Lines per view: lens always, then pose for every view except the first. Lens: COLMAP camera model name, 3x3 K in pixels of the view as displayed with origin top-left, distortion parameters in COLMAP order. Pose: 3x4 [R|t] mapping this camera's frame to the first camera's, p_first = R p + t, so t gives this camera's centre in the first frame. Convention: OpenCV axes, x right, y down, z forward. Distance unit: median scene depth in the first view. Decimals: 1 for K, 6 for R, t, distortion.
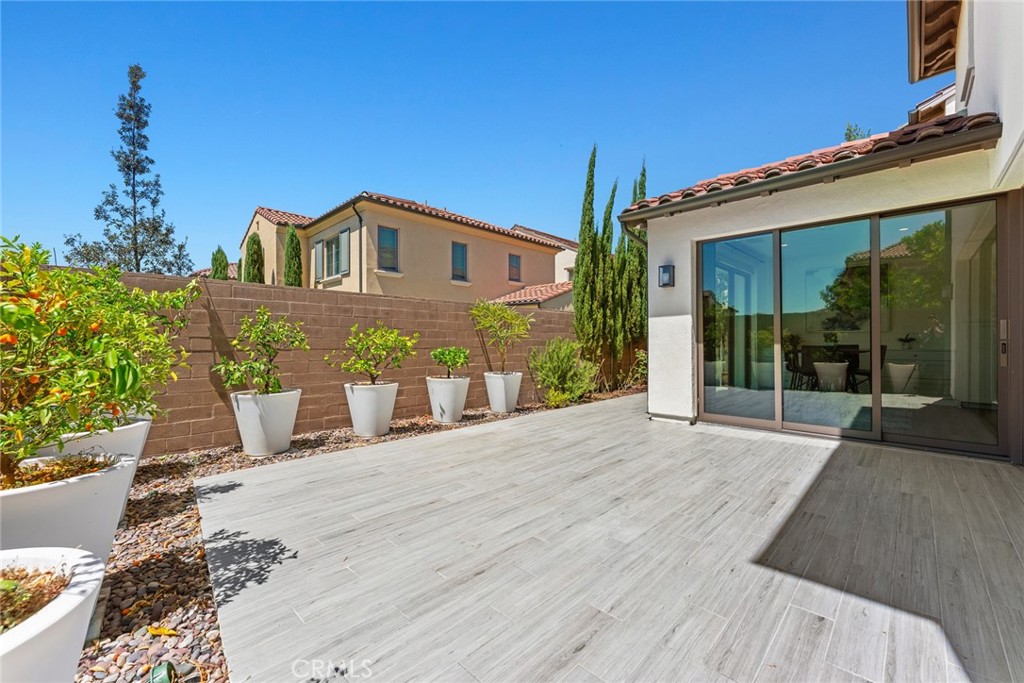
lens RADIAL K [[409.1, 0, 512.0], [0, 409.1, 341.5], [0, 0, 1]] dist [0.000024, -0.000241]
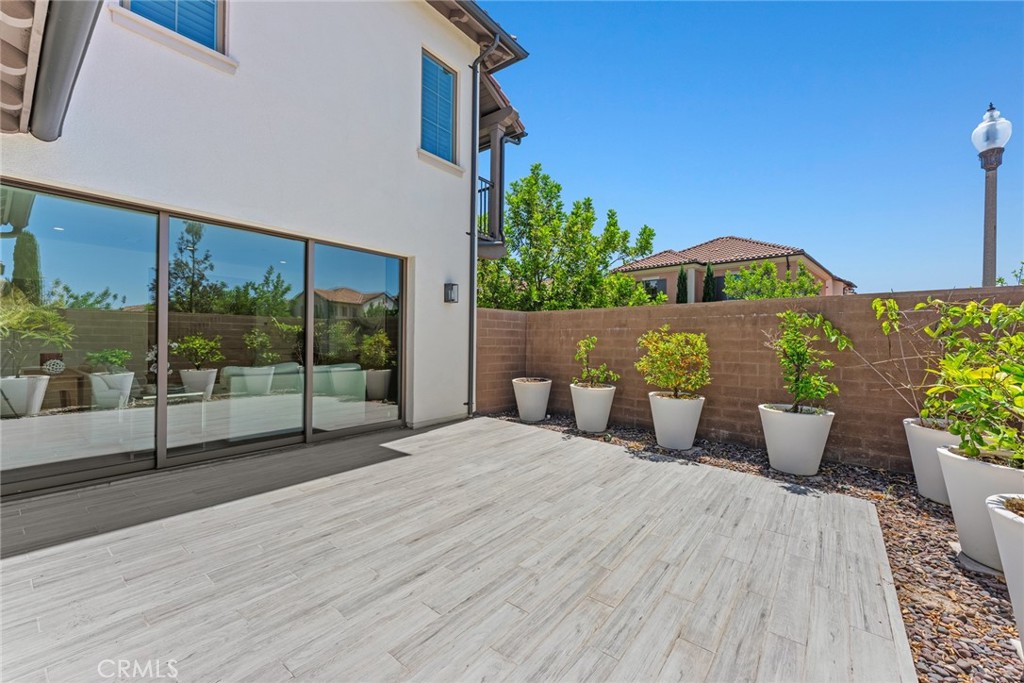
lens RADIAL K [[409.1, 0, 512.0], [0, 409.1, 341.5], [0, 0, 1]] dist [0.000024, -0.000241]
pose [[-0.993606, -0.009805, -0.112473, 0.197308], [-0.010141, 0.999946, 0.002414, -0.044211], [0.112443, 0.003539, -0.993652, 1.802178]]
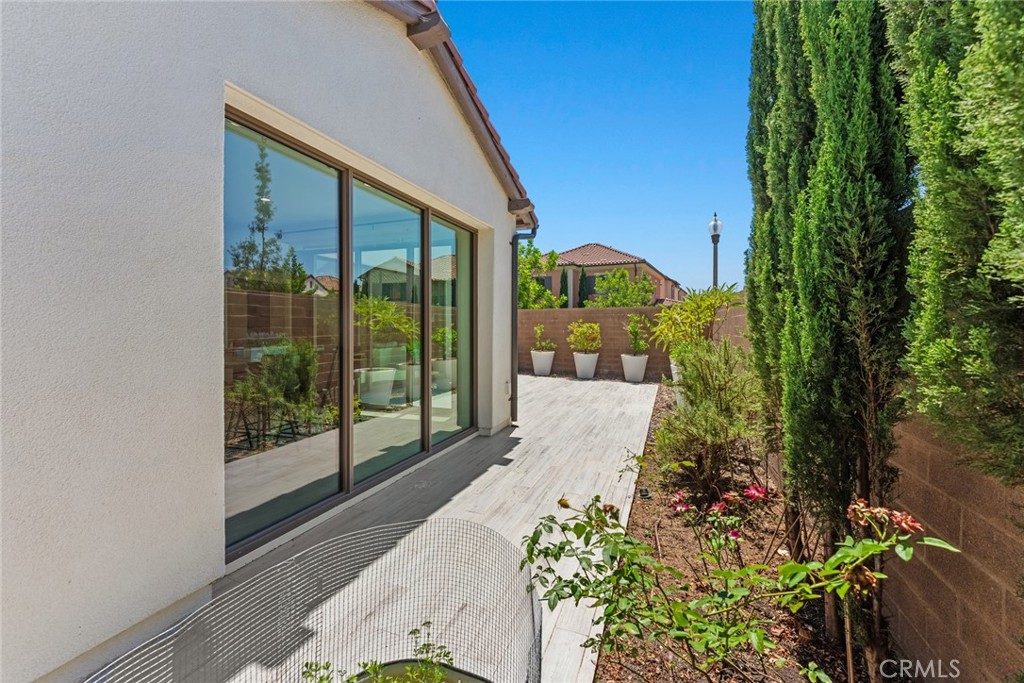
lens RADIAL K [[418.5, 0, 522.7], [0, 418.5, 327.5], [0, 0, 1]] dist [-0.001968, -0.000292]
pose [[-0.906359, 0.000613, -0.422507, 1.167140], [0.000045, 0.999999, 0.001354, -0.048418], [0.422508, 0.001208, -0.906358, 3.009492]]
